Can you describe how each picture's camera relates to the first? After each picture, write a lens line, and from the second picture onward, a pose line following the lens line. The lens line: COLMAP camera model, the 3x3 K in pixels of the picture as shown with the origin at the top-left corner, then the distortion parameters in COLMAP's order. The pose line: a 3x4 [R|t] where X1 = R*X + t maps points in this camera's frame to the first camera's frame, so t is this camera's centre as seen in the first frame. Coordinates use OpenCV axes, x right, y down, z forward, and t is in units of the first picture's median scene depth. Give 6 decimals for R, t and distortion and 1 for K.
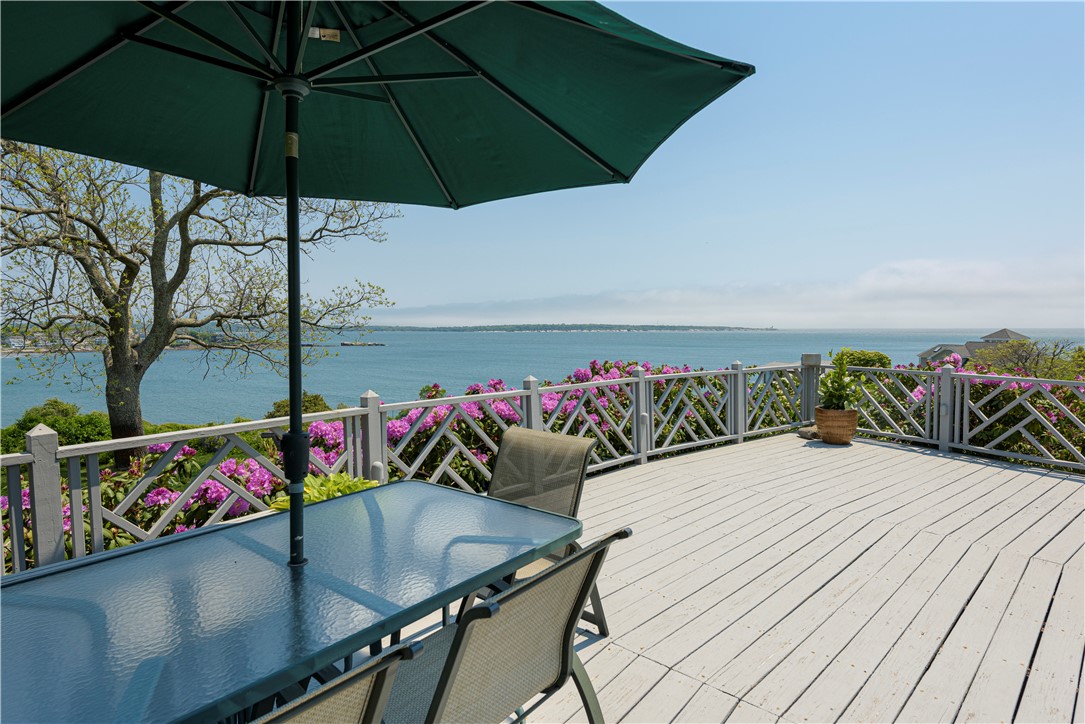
lens RADIAL K [[575.9, 0, 542.6], [0, 575.9, 356.1], [0, 0, 1]] dist [0.015980, 0.000587]
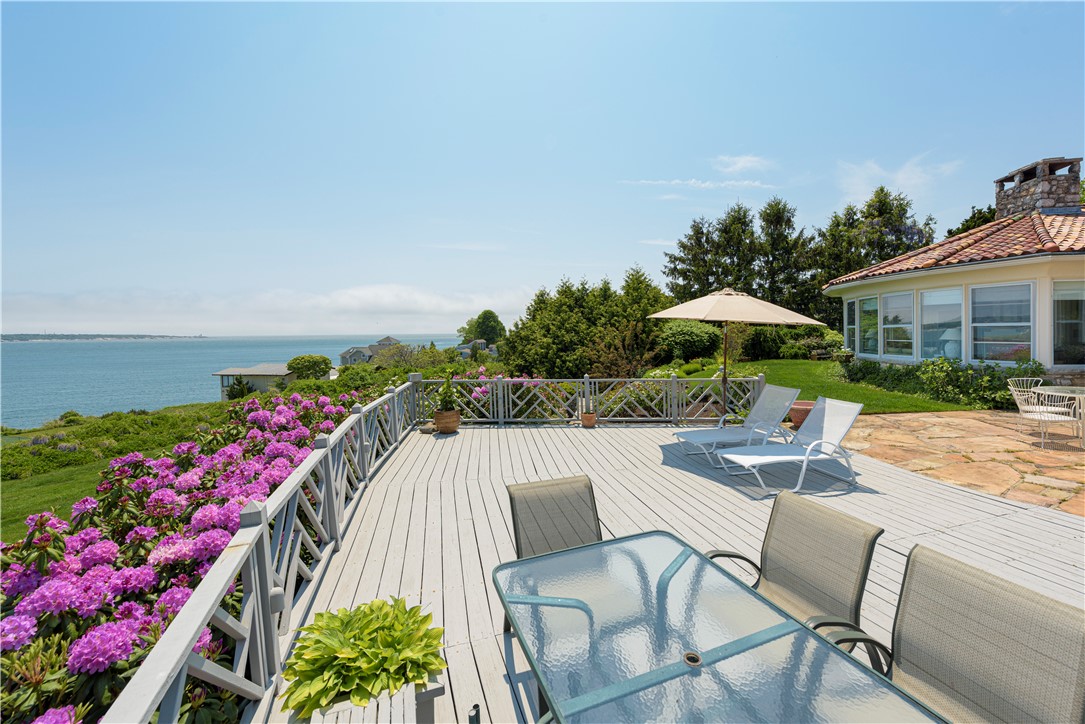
lens RADIAL K [[428.9, 0, 554.2], [0, 428.9, 354.1], [0, 0, 1]] dist [0.001883, -0.001102]
pose [[0.483752, -0.049354, 0.873812, -0.107833], [0.052472, 0.998248, 0.027333, -0.023232], [-0.873631, 0.032628, 0.485495, 0.068581]]
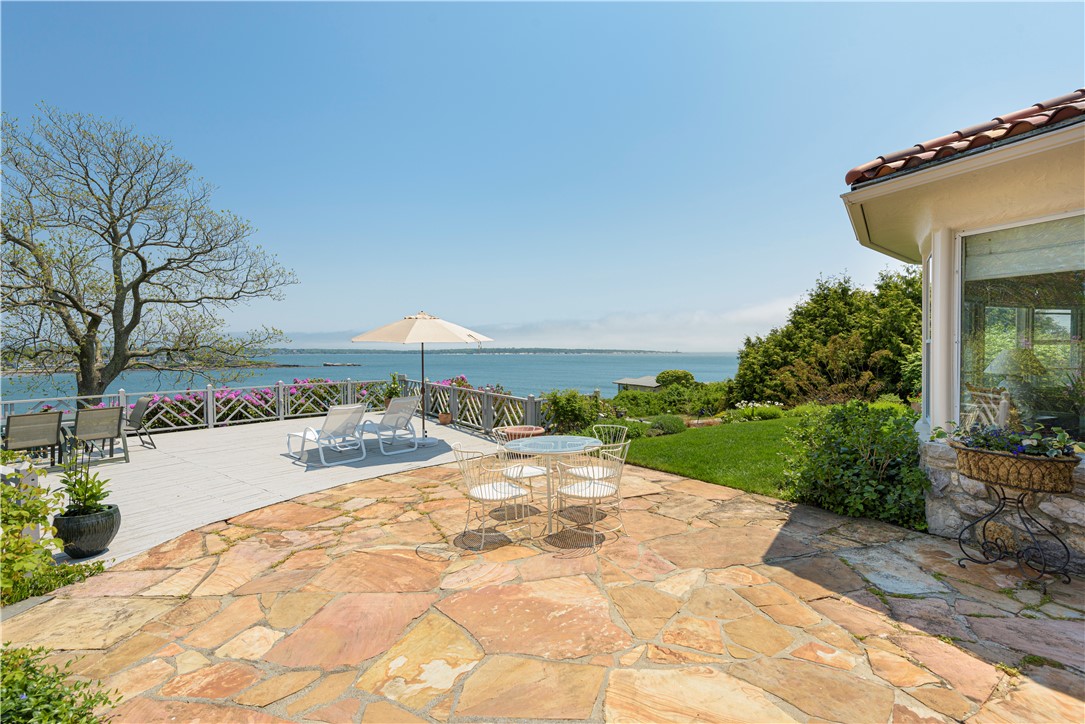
lens RADIAL K [[467.6, 0, 542.7], [0, 467.6, 356.3], [0, 0, 1]] dist [0.009563, -0.000359]
pose [[0.994903, 0.000144, 0.100834, 0.306150], [0.003689, 0.999278, -0.037820, -0.001729], [-0.100767, 0.038000, 0.994184, -0.315490]]
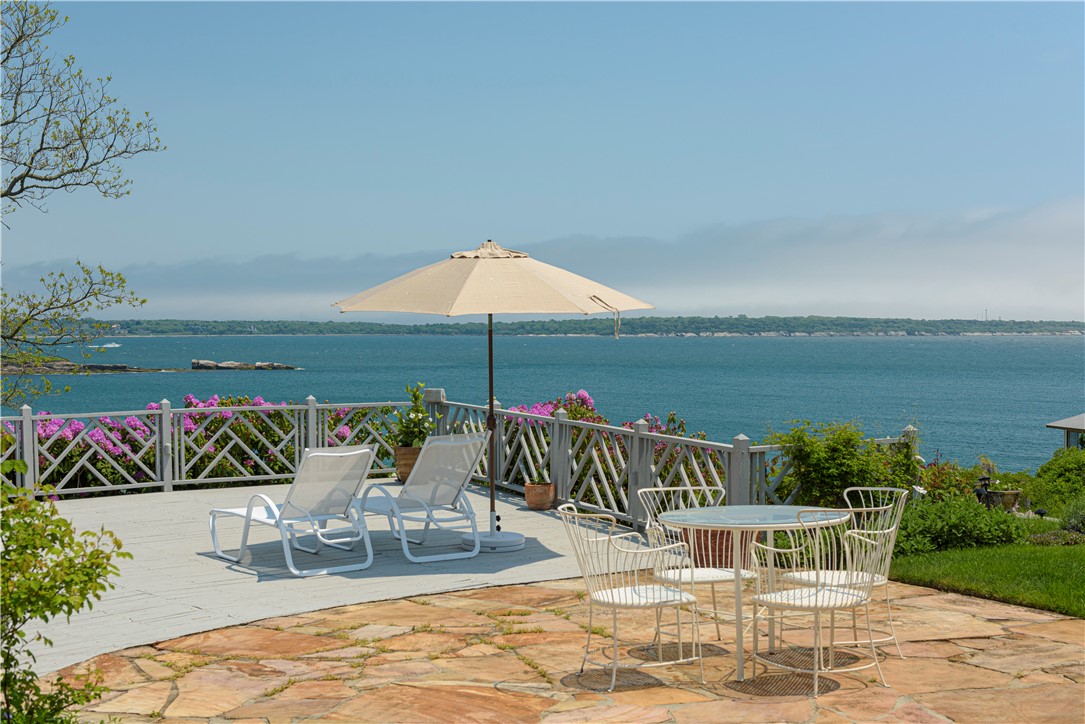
lens RADIAL K [[1448.9, 0, 544.6], [0, 1448.9, 364.6], [0, 0, 1]] dist [-0.039216, 0.000000]
pose [[0.995309, 0.003629, -0.096677, 0.316776], [-0.005789, 0.999740, -0.022068, 0.002358], [0.096572, 0.022524, 0.995071, -0.446452]]
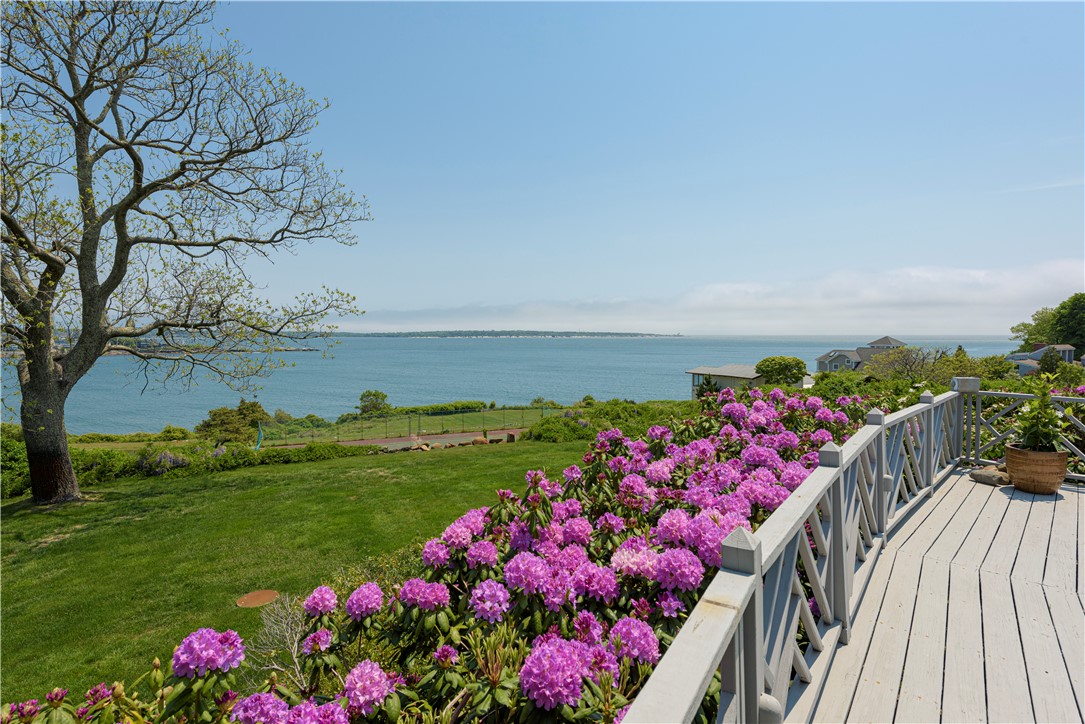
lens RADIAL K [[533.1, 0, 545.8], [0, 533.1, 358.7], [0, 0, 1]] dist [0.009305, -0.000904]
pose [[0.991041, -0.004365, 0.133490, -0.091032], [0.004727, 0.999986, -0.002400, -0.012451], [-0.133478, 0.003010, 0.991047, 0.113054]]
